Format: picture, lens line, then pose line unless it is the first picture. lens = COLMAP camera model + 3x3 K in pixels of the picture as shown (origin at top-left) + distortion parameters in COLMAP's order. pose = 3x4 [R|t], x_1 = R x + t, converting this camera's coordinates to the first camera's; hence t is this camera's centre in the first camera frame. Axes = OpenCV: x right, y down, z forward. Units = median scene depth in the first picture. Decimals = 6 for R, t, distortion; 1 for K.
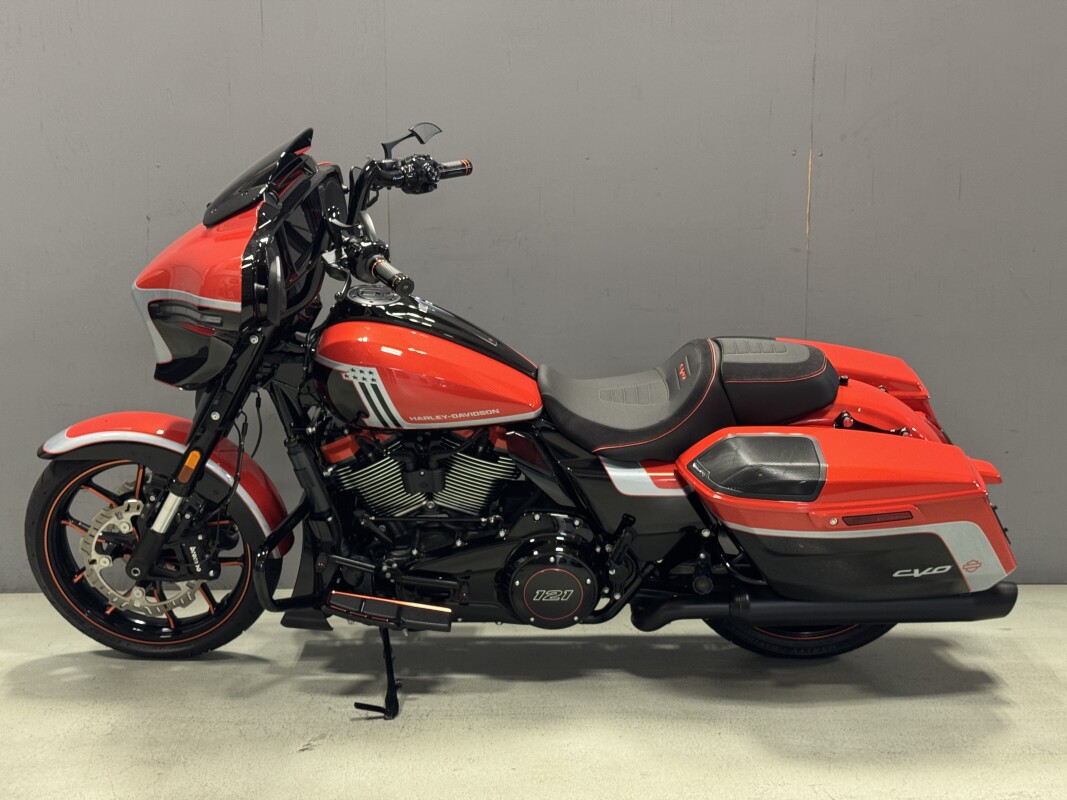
lens RADIAL K [[1485.6, 0, 533.5], [0, 1485.6, 400.0], [0, 0, 1]] dist [0.220417, -0.484864]
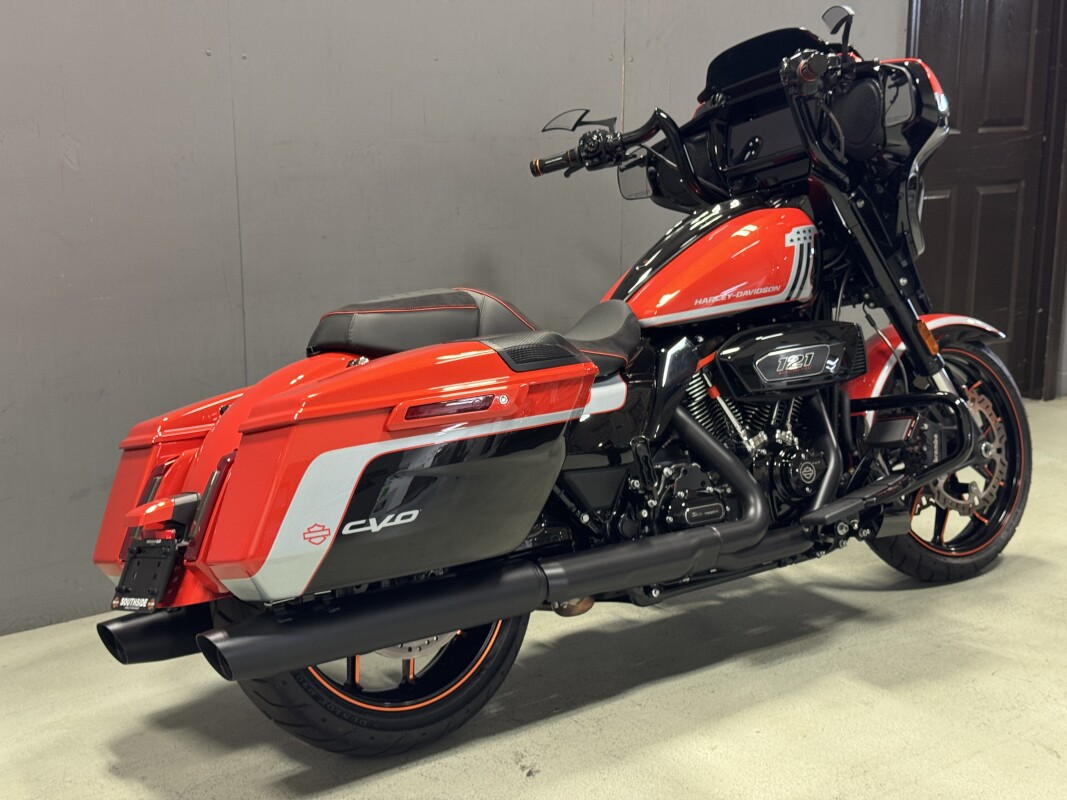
lens RADIAL K [[1485.6, 0, 533.5], [0, 1485.6, 400.0], [0, 0, 1]] dist [0.220417, -0.484864]
pose [[0.796991, -0.121044, 0.591738, -0.569496], [0.084484, 0.992423, 0.089218, -0.044458], [-0.598053, -0.021113, 0.801178, 0.304697]]
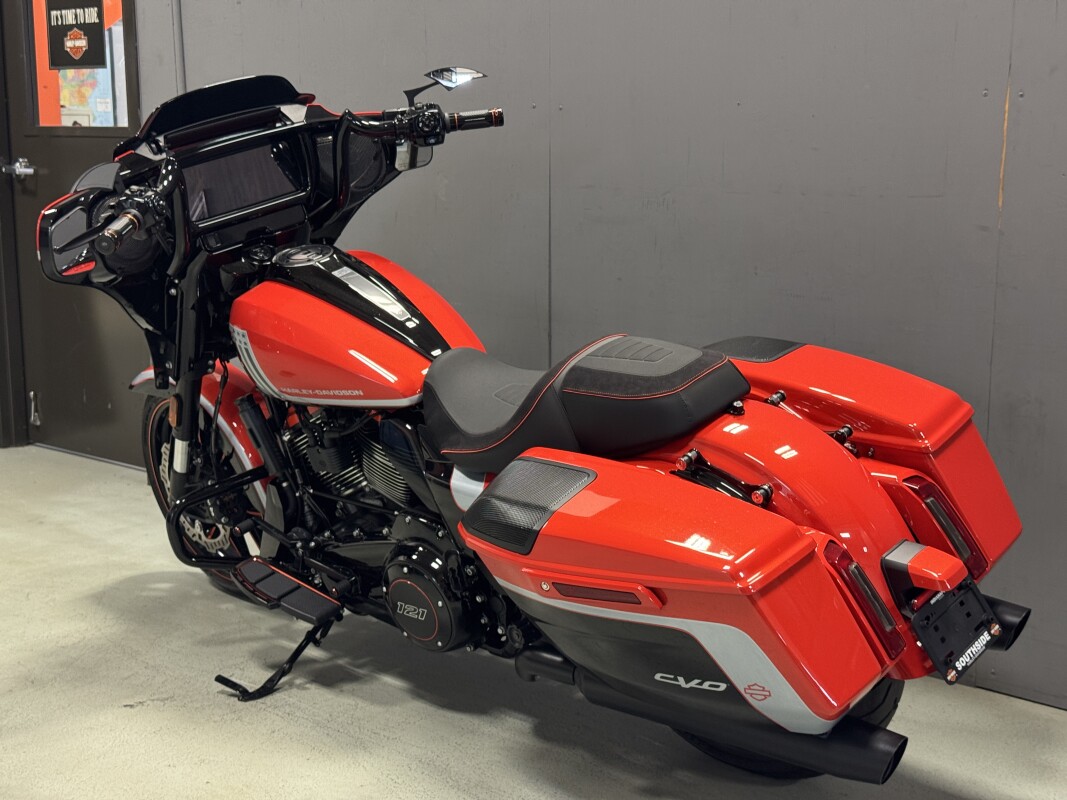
lens RADIAL K [[1485.6, 0, 533.5], [0, 1485.6, 400.0], [0, 0, 1]] dist [0.220417, -0.484864]
pose [[0.744178, 0.121189, -0.656896, 0.617831], [-0.100209, 0.992530, 0.069585, -0.058493], [0.660422, 0.014043, 0.750763, 0.387688]]
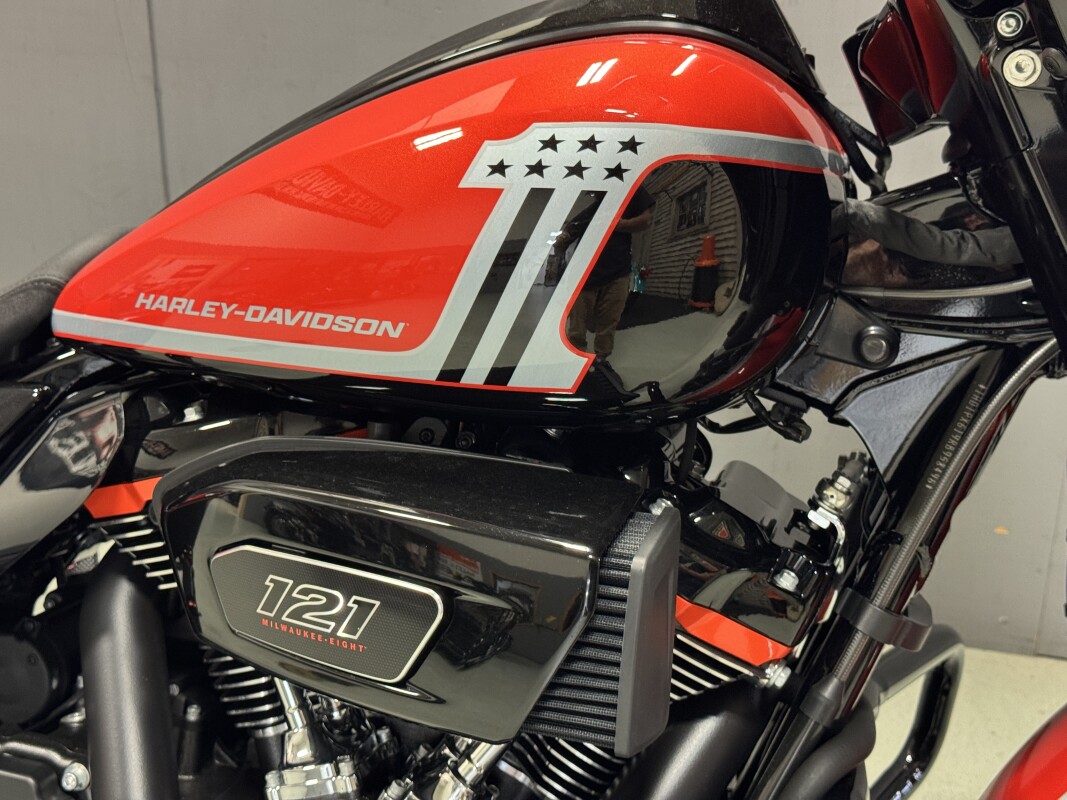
lens RADIAL K [[1485.6, 0, 533.5], [0, 1485.6, 400.0], [0, 0, 1]] dist [0.220417, -0.484864]
pose [[0.958643, 0.126058, -0.255173, 0.176298], [-0.057905, 0.964198, 0.258784, -0.072490], [0.278659, -0.233305, 0.931621, 0.714897]]
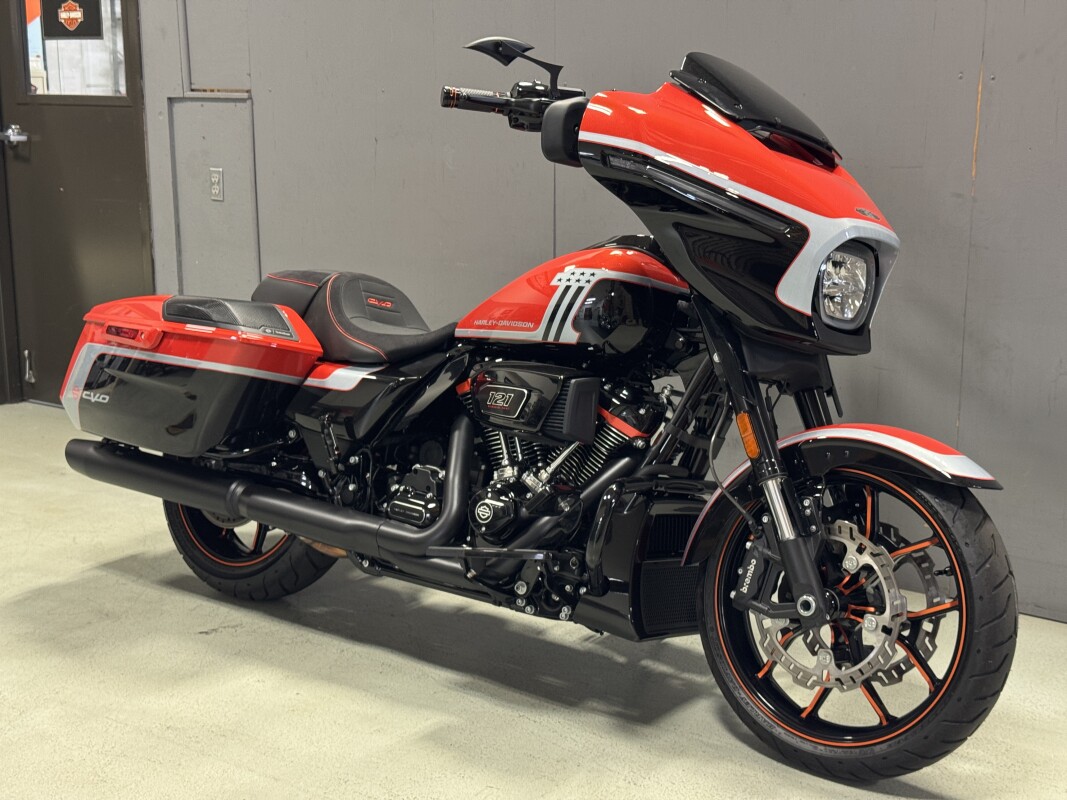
lens RADIAL K [[1485.6, 0, 533.5], [0, 1485.6, 400.0], [0, 0, 1]] dist [0.220417, -0.484864]
pose [[0.789510, 0.130223, -0.599763, 0.617820], [-0.091345, 0.991279, 0.094987, -0.057892], [0.606902, -0.020208, 0.794520, 0.249886]]
